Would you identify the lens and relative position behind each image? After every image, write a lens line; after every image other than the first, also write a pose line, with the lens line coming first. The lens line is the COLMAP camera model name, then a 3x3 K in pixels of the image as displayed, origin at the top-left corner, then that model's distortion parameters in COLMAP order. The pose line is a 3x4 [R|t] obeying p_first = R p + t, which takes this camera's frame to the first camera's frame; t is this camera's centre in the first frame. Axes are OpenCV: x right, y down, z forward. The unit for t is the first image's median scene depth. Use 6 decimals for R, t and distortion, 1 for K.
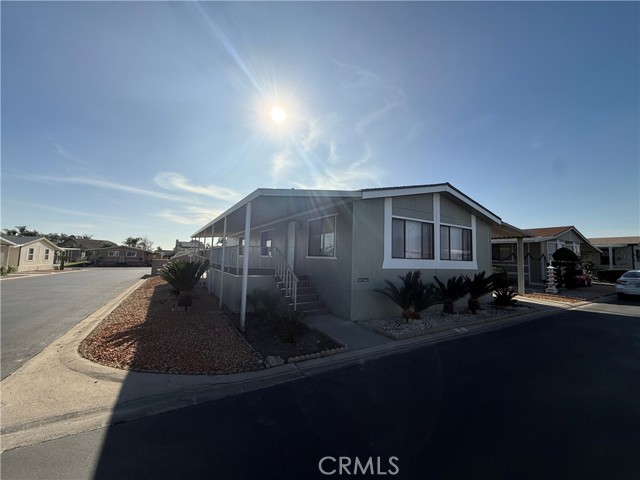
lens RADIAL K [[255.1, 0, 318.7], [0, 255.1, 242.2], [0, 0, 1]] dist [-0.001078, 0.000367]
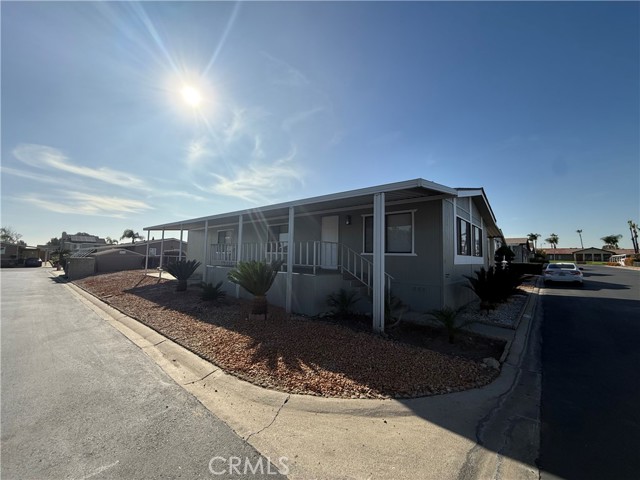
lens RADIAL K [[255.1, 0, 320.3], [0, 255.1, 237.6], [0, 0, 1]] dist [-0.001078, 0.000367]
pose [[0.951667, 0.018142, 0.306595, -0.486400], [-0.016225, 0.999830, -0.008798, 0.009437], [-0.306702, 0.003398, 0.951799, 0.132920]]
